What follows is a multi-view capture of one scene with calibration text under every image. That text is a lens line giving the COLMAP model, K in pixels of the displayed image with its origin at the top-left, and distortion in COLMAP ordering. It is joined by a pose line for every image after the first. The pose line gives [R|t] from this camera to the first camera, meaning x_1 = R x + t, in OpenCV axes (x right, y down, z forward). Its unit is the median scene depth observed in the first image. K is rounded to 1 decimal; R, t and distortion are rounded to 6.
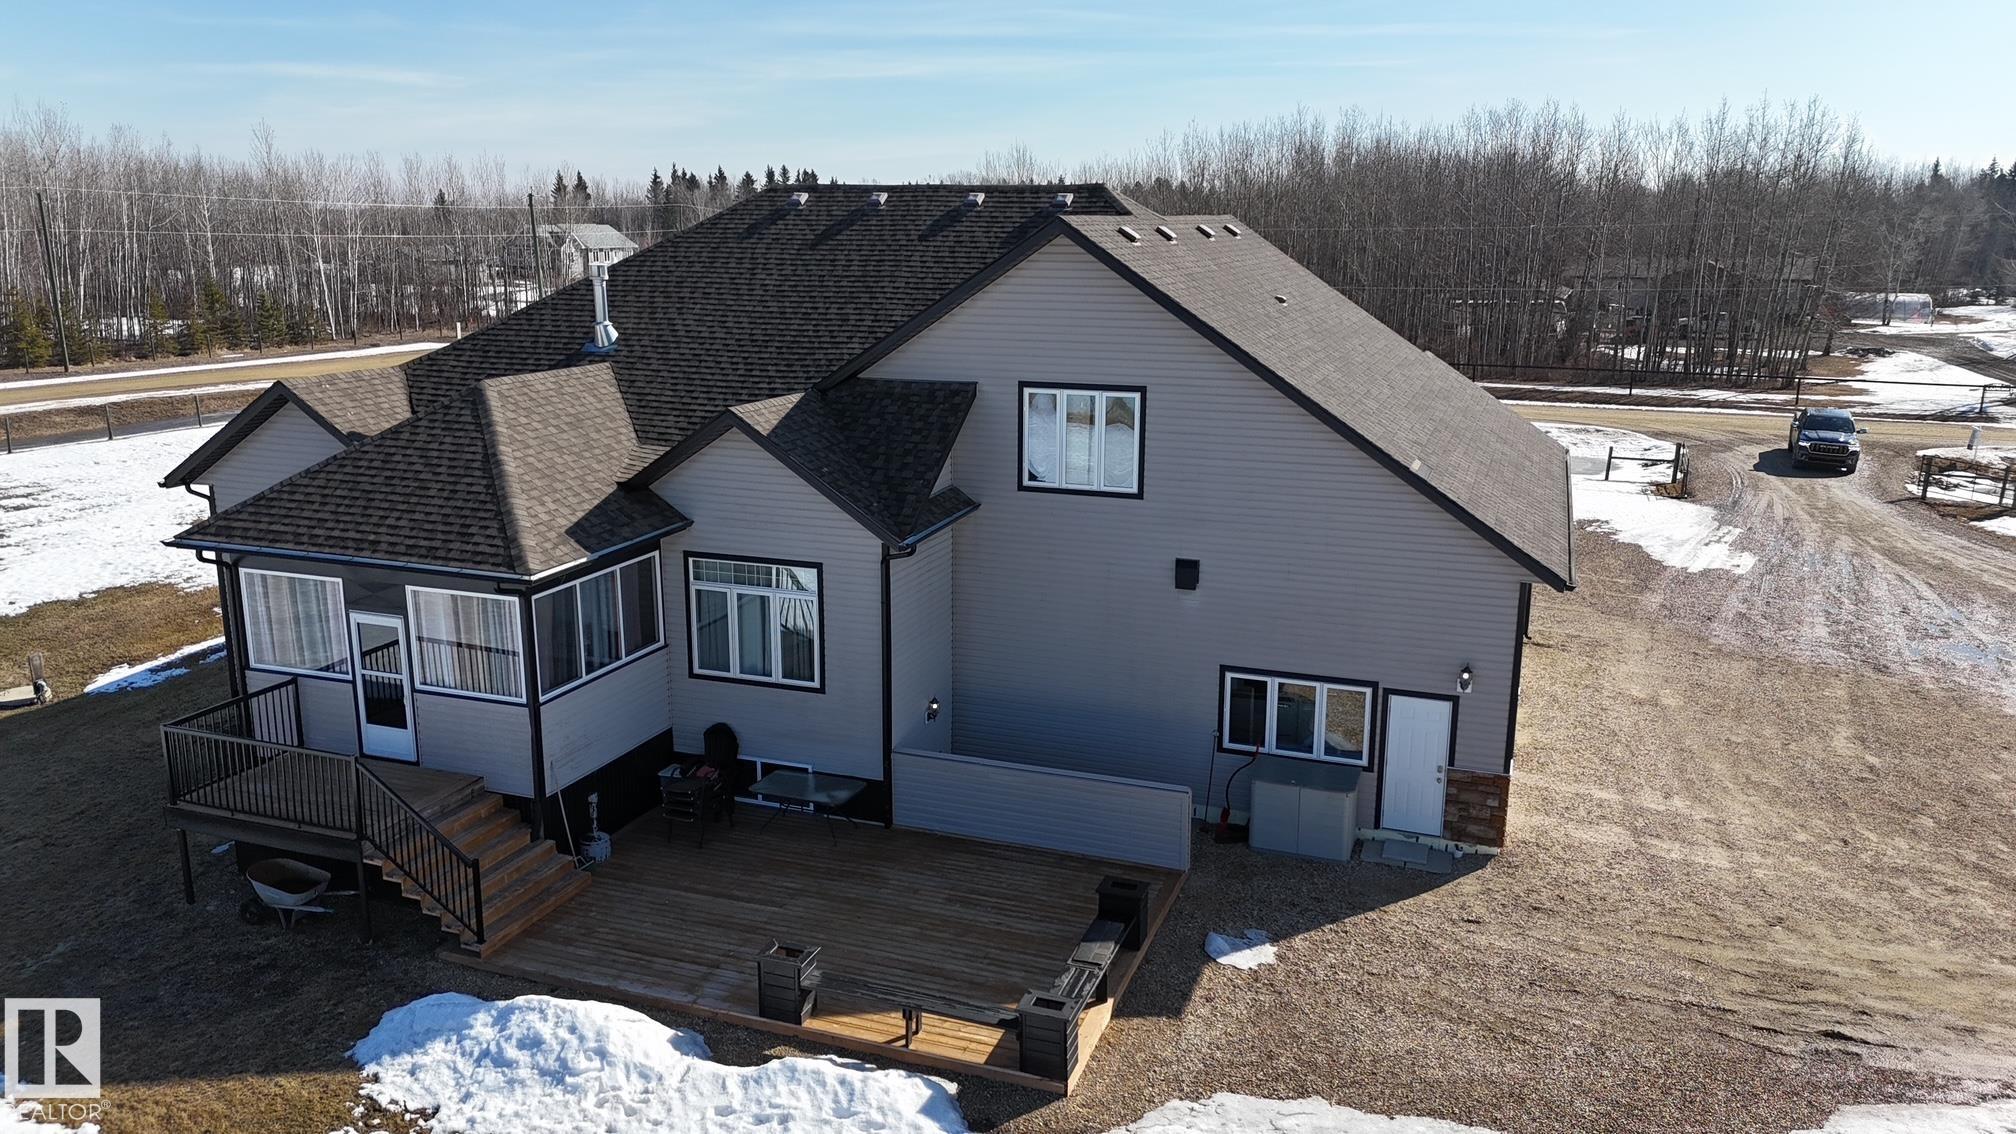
lens RADIAL K [[1473.0, 0, 1003.4], [0, 1473.0, 561.4], [0, 0, 1]] dist [0.093778, -0.123161]
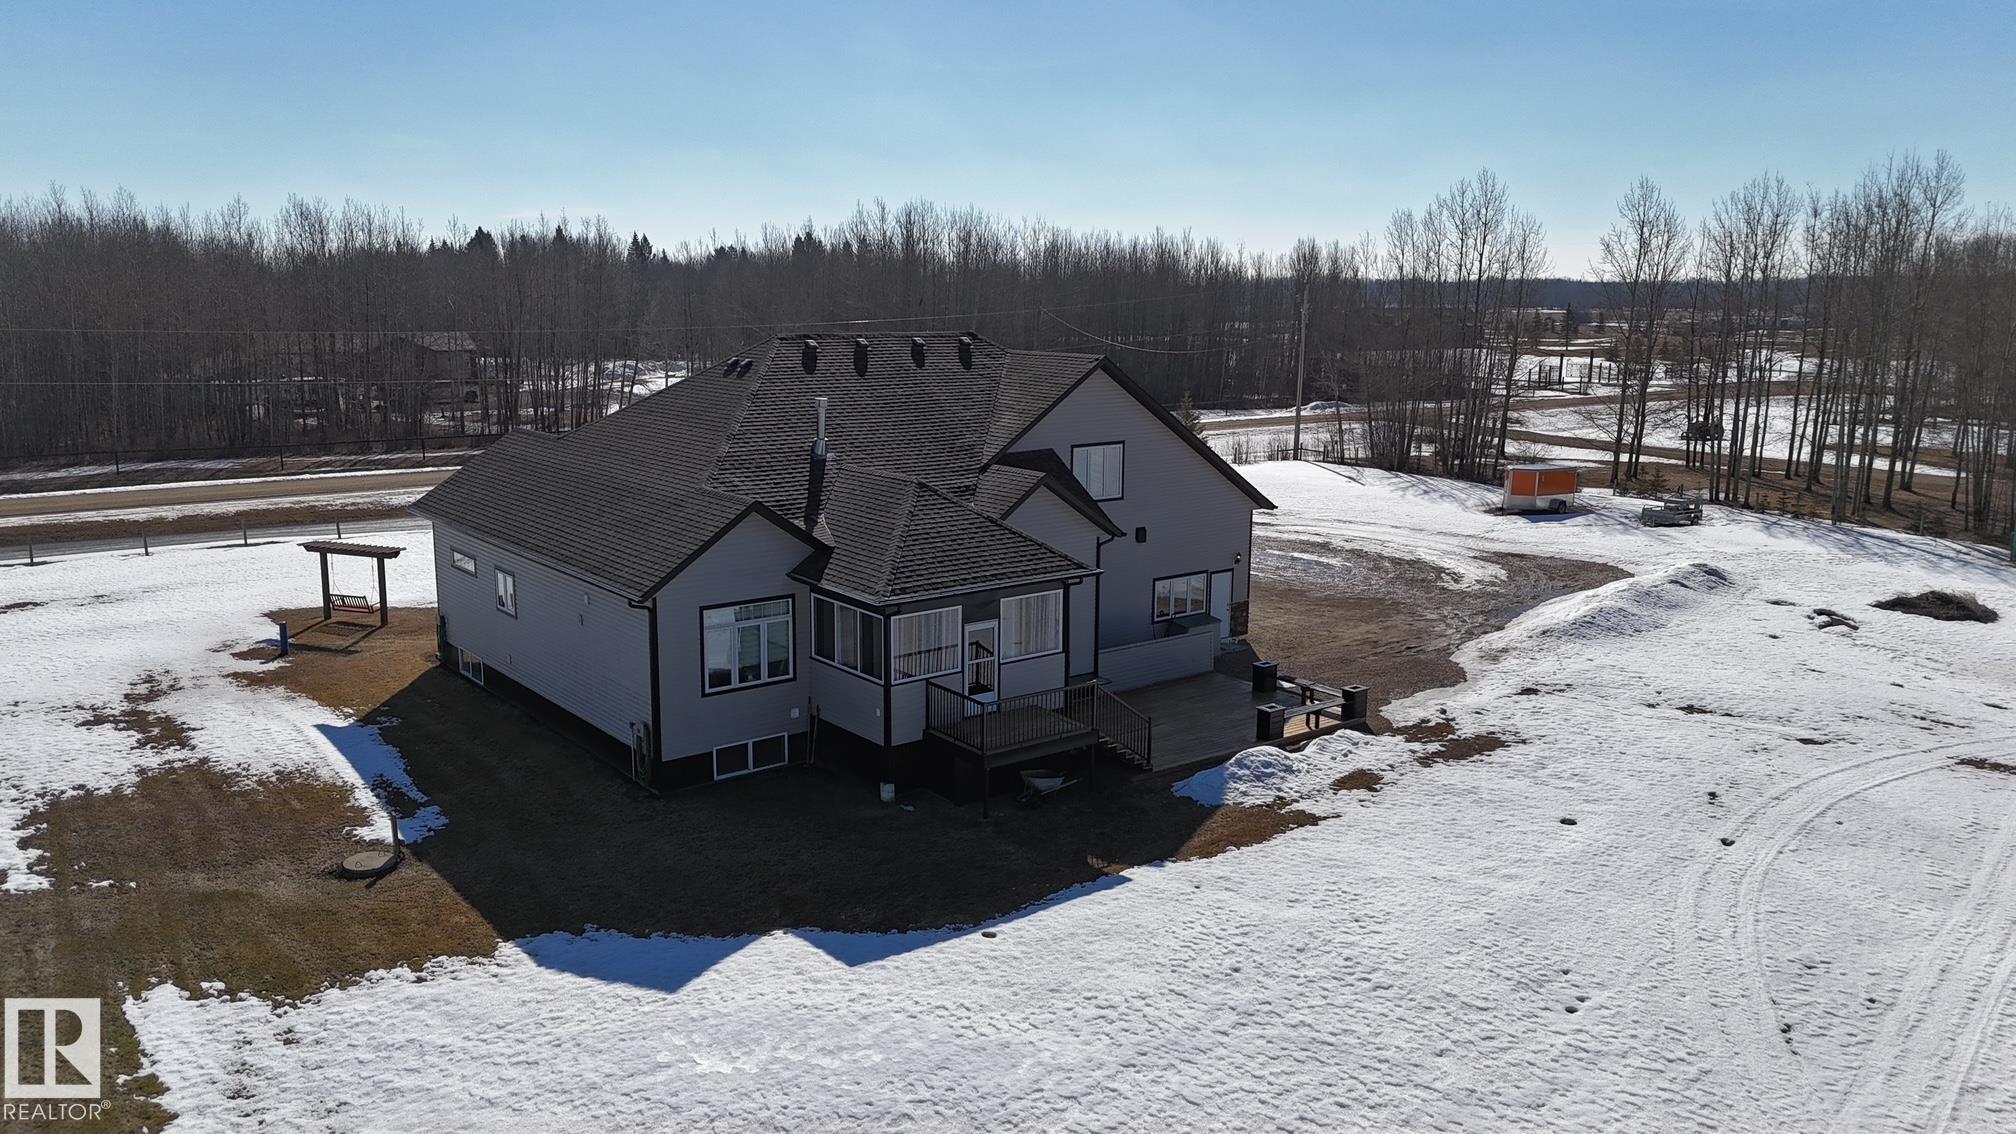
lens RADIAL K [[1473.0, 0, 1003.4], [0, 1473.0, 561.4], [0, 0, 1]] dist [0.093778, -0.123161]
pose [[0.514217, -0.155011, 0.843536, -1.685218], [0.161305, 0.983459, 0.082393, -0.152527], [-0.842355, 0.093699, 0.530715, 0.116840]]
